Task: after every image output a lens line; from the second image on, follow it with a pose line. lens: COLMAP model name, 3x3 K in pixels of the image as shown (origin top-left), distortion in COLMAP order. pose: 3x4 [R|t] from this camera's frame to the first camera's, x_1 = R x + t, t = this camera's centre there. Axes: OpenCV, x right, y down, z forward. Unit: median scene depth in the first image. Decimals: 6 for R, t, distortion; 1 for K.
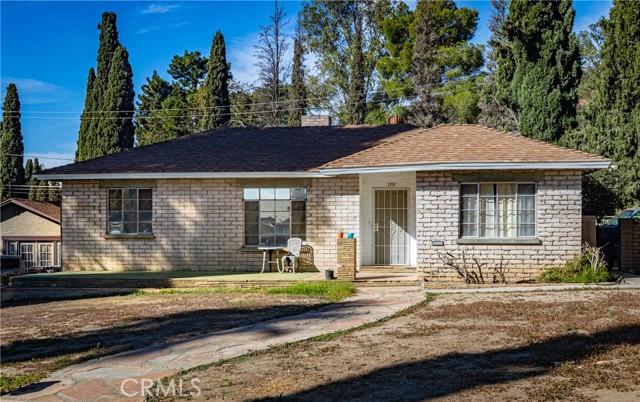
lens RADIAL K [[805.0, 0, 320.0], [0, 805.0, 201.0], [0, 0, 1]] dist [0.035513, 0.000000]
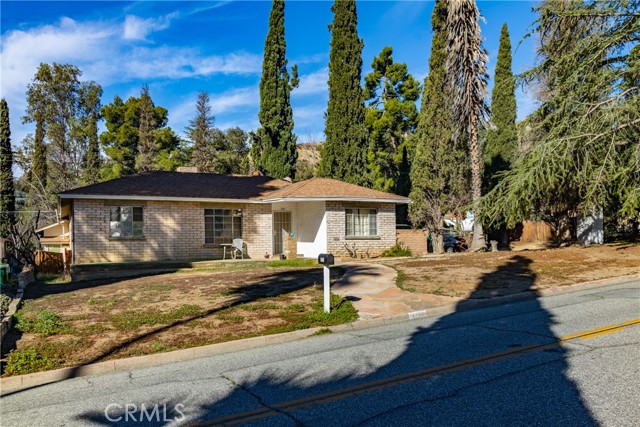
lens RADIAL K [[514.8, 0, 320.0], [0, 514.8, 213.6], [0, 0, 1]] dist [-0.011876, -0.004690]
pose [[0.816506, 0.026242, 0.576741, -0.510740], [-0.003375, 0.999166, -0.040684, 0.036444], [-0.577328, 0.031272, 0.815913, 0.017969]]
